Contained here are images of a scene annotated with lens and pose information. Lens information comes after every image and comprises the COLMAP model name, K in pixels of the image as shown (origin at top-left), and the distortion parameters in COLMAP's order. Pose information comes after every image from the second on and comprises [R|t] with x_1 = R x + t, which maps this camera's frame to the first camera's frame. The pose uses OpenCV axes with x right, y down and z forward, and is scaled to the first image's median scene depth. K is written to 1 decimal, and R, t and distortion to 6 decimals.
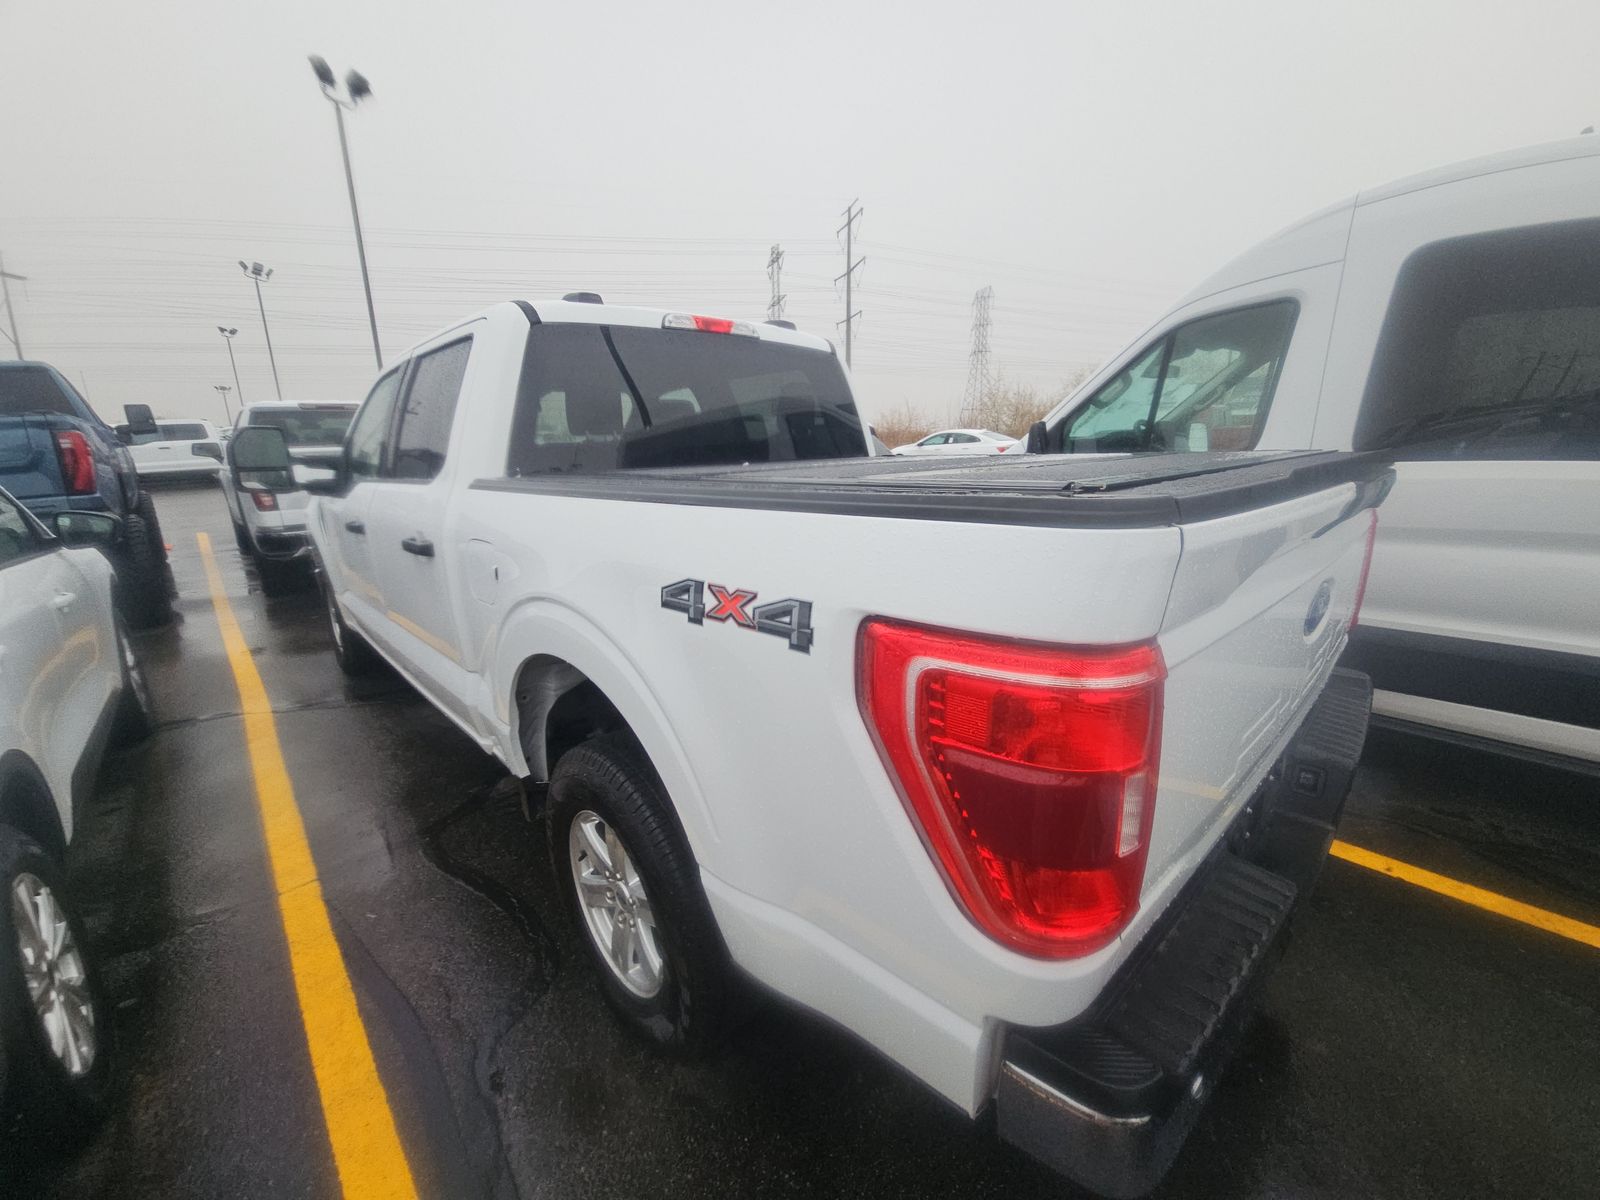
lens RADIAL K [[678.2, 0, 800.0], [0, 678.2, 600.0], [0, 0, 1]] dist [0.002086, -0.012426]
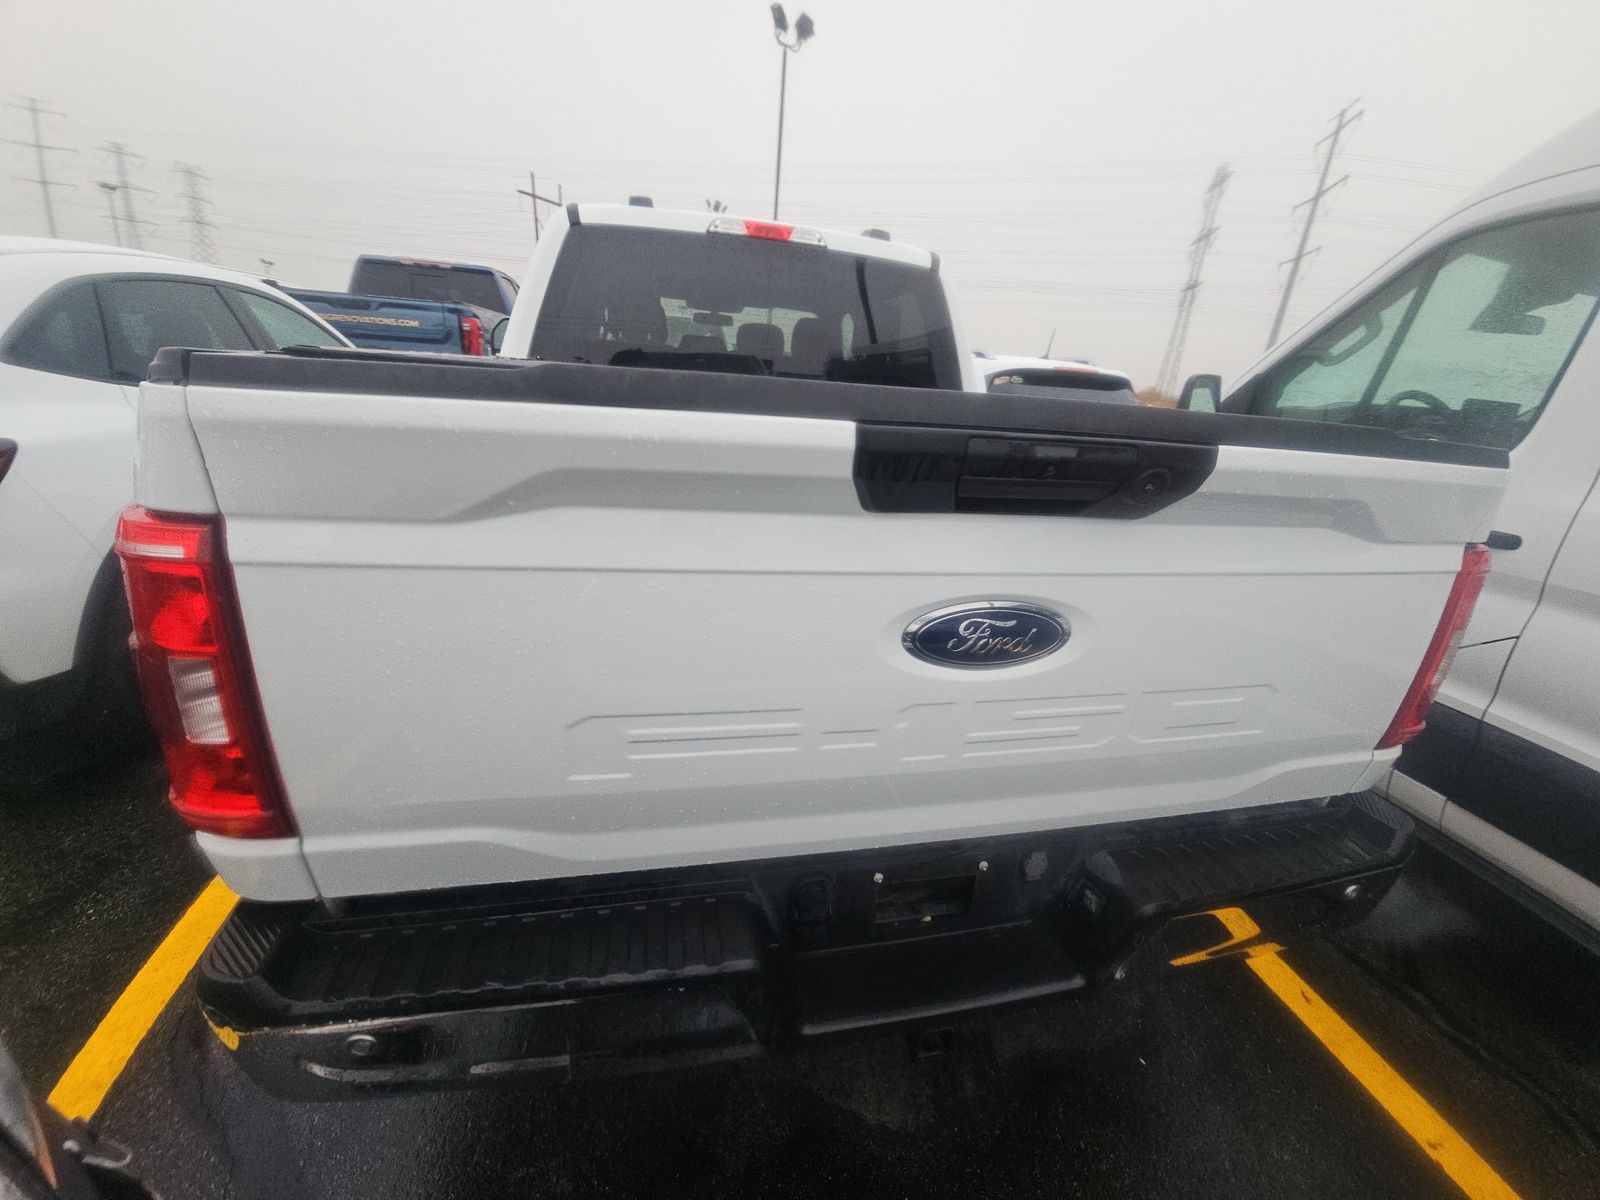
lens RADIAL K [[642.3, 0, 800.0], [0, 642.3, 600.0], [0, 0, 1]] dist [0.003479, -0.000140]
pose [[0.853787, 0.253971, -0.454474, 0.289520], [-0.207939, 0.966643, 0.149544, -0.023005], [0.477294, -0.033176, 0.878117, 0.114051]]
